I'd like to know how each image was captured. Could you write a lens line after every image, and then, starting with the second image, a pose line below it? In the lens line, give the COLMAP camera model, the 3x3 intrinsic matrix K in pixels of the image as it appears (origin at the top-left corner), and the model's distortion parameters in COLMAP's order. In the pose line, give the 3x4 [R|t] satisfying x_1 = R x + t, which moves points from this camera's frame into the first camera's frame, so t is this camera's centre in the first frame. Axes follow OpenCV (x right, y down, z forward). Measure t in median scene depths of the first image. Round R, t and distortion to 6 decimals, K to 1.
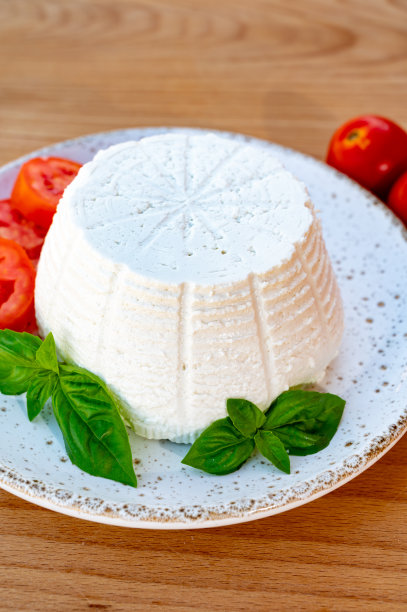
lens RADIAL K [[869.8, 0, 209.6], [0, 869.8, 306.6], [0, 0, 1]] dist [-0.016509, -0.001152]
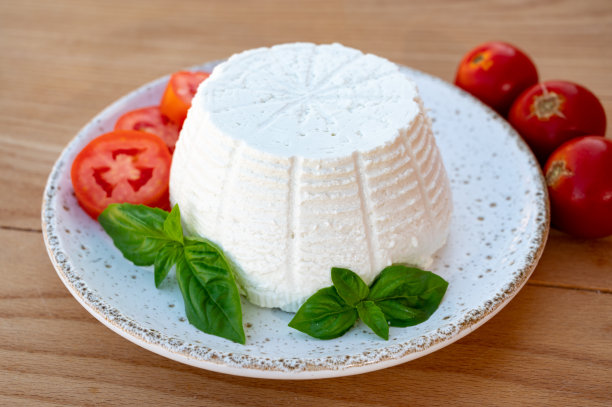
lens RADIAL K [[870.2, 0, 306.6], [0, 870.2, 204.1], [0, 0, 1]] dist [-0.008622, 0.091664]
pose [[0.994022, 0.028155, -0.105485, 0.100295], [-0.039471, 0.993499, -0.106780, 0.142911], [0.101793, 0.110305, 0.988671, -0.085927]]
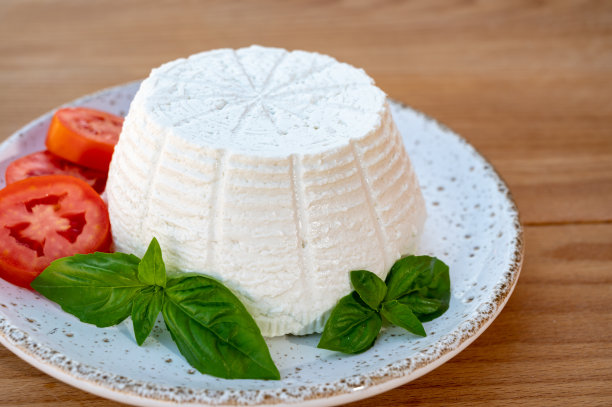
lens RADIAL K [[869.8, 0, 303.7], [0, 869.8, 201.1], [0, 0, 1]] dist [-0.016509, -0.001152]
pose [[0.959079, -0.158951, 0.234313, -0.241313], [0.199455, 0.966647, -0.160659, 0.173627], [-0.200961, 0.200820, 0.958794, 0.063650]]
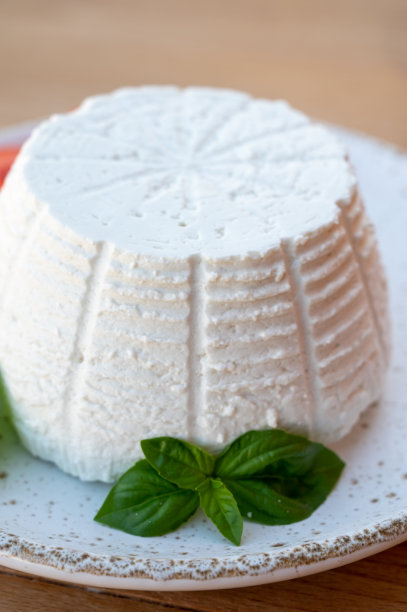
lens RADIAL K [[1241.0, 0, 203.5], [0, 1241.0, 308.3], [0, 0, 1]] dist [-0.066917, 0.009631]
pose [[0.896792, 0.245207, -0.368290, 0.421784], [-0.299117, 0.949347, -0.096282, 0.095861], [0.326026, 0.196506, 0.924712, 0.068149]]
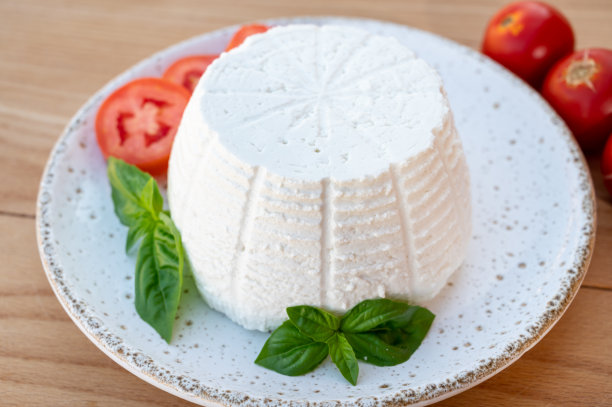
lens RADIAL K [[874.8, 0, 299.1], [0, 874.8, 203.8], [0, 0, 1]] dist [-0.004472, 0.020788]
pose [[0.876955, 0.302987, -0.373027, 0.377372], [-0.302358, 0.951191, 0.061776, -0.059411], [0.373537, 0.058613, 0.925762, 0.087380]]
